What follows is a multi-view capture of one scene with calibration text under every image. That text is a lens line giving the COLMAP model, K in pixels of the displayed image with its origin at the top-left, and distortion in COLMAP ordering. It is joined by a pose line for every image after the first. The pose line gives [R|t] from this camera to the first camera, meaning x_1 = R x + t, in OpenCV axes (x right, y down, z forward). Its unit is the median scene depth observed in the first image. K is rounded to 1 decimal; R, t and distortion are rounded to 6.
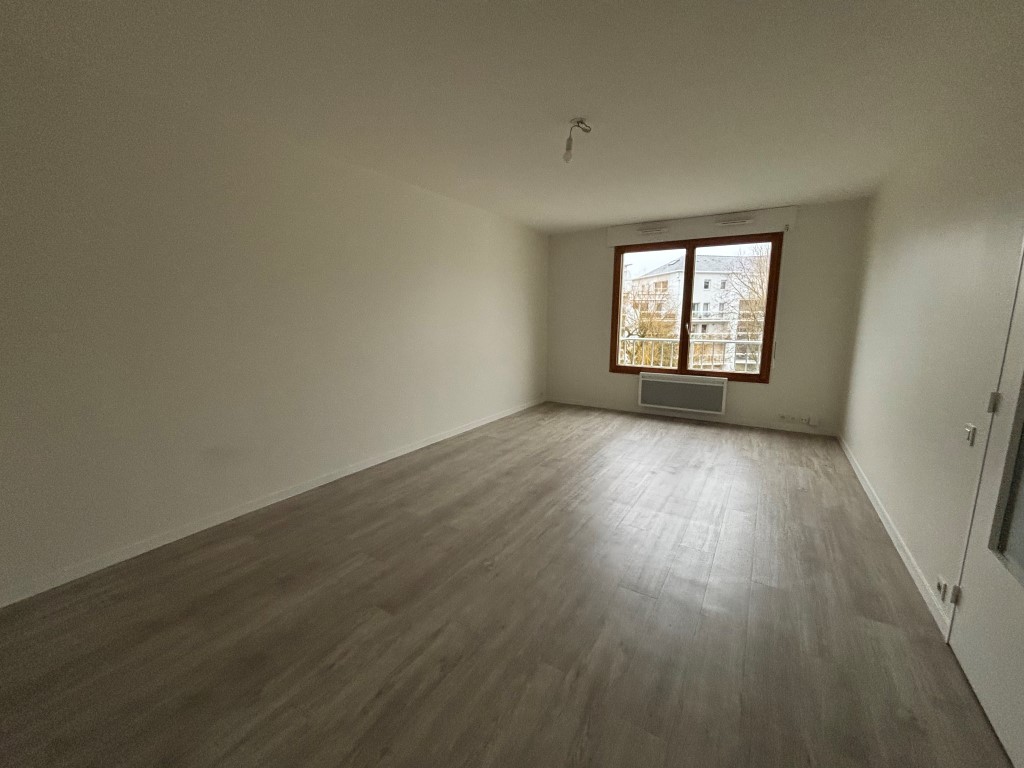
lens RADIAL K [[415.5, 0, 512.2], [0, 415.5, 381.1], [0, 0, 1]] dist [-0.002035, -0.000076]
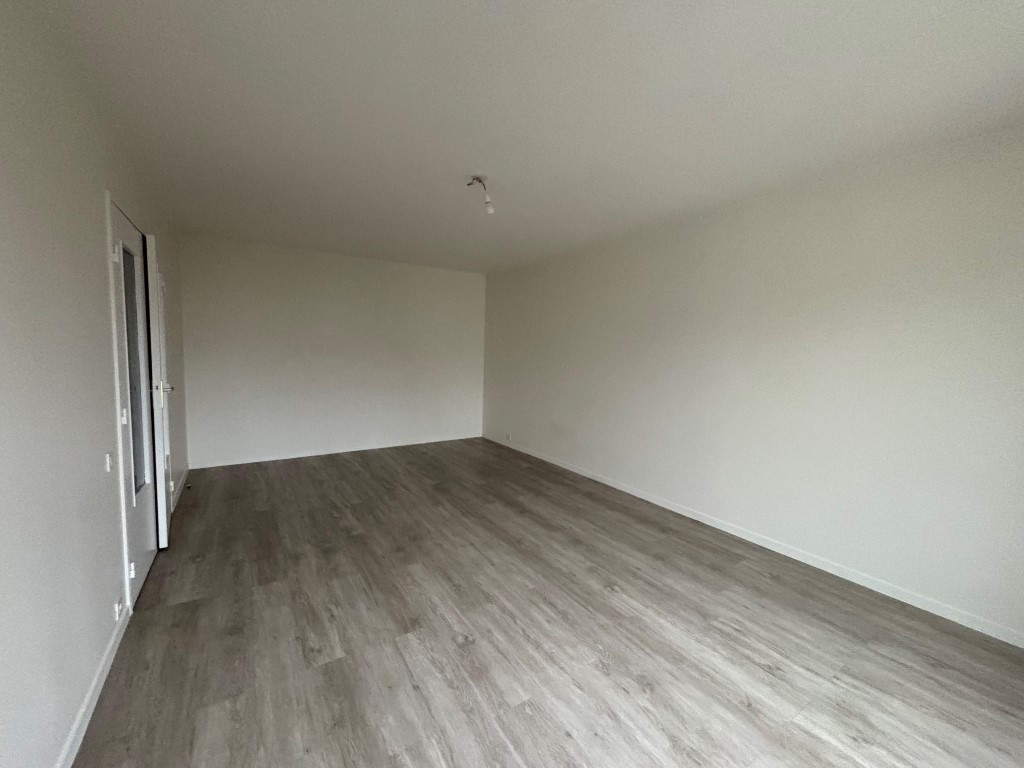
lens RADIAL K [[415.5, 0, 511.7], [0, 415.5, 384.6], [0, 0, 1]] dist [-0.002035, -0.000076]
pose [[-0.432609, 0.070097, -0.898852, 0.816339], [-0.162476, 0.974589, 0.154201, -0.207571], [0.886820, 0.212751, -0.410227, 1.190797]]
